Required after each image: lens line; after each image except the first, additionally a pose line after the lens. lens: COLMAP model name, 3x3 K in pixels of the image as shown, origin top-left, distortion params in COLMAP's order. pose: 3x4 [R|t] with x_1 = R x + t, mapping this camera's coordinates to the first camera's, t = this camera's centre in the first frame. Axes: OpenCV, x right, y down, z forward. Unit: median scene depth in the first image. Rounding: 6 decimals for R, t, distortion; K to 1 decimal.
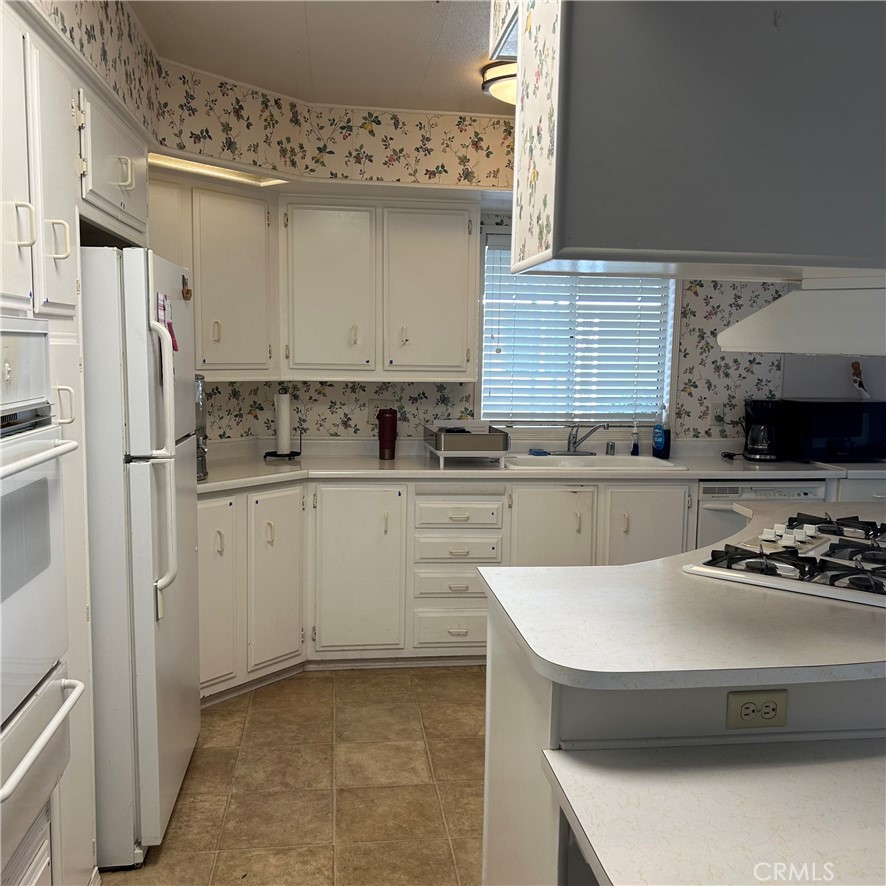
lens RADIAL K [[886.0, 0, 443.0], [0, 886.0, 443.0], [0, 0, 1]] dist [0.165910, -0.418809]
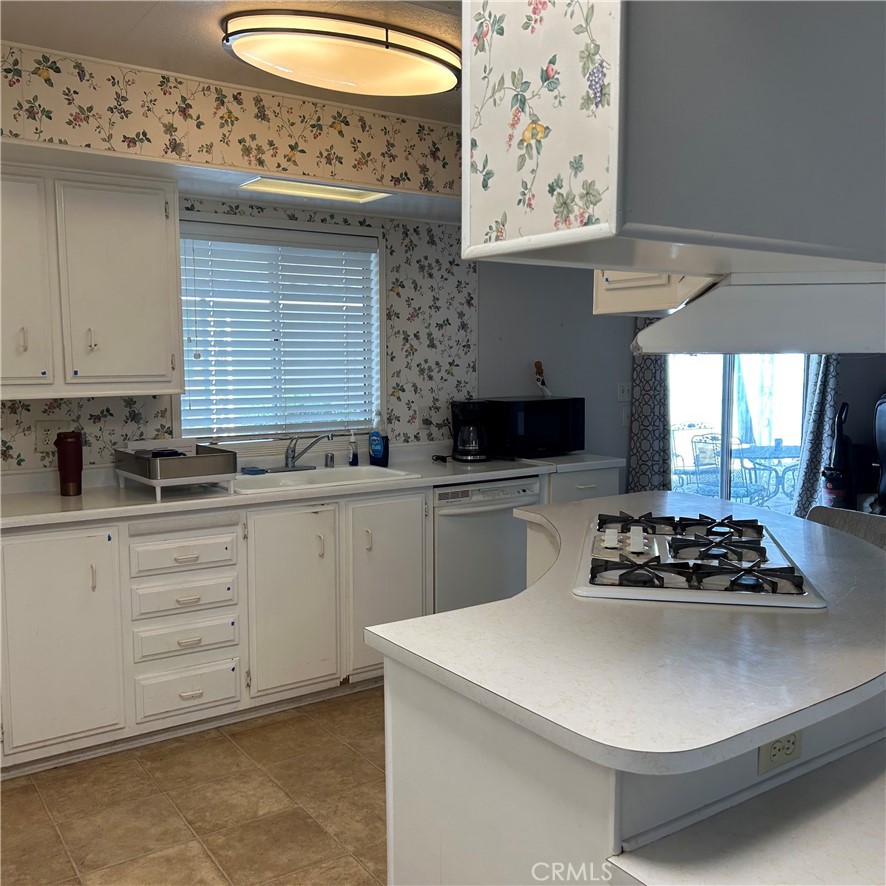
lens RADIAL K [[883.2, 0, 443.0], [0, 883.2, 443.0], [0, 0, 1]] dist [0.062270, -0.084844]
pose [[0.884731, -0.065498, 0.461477, -0.142784], [0.066907, 0.997670, 0.013330, -0.017802], [-0.461275, 0.019082, 0.887052, 0.146055]]
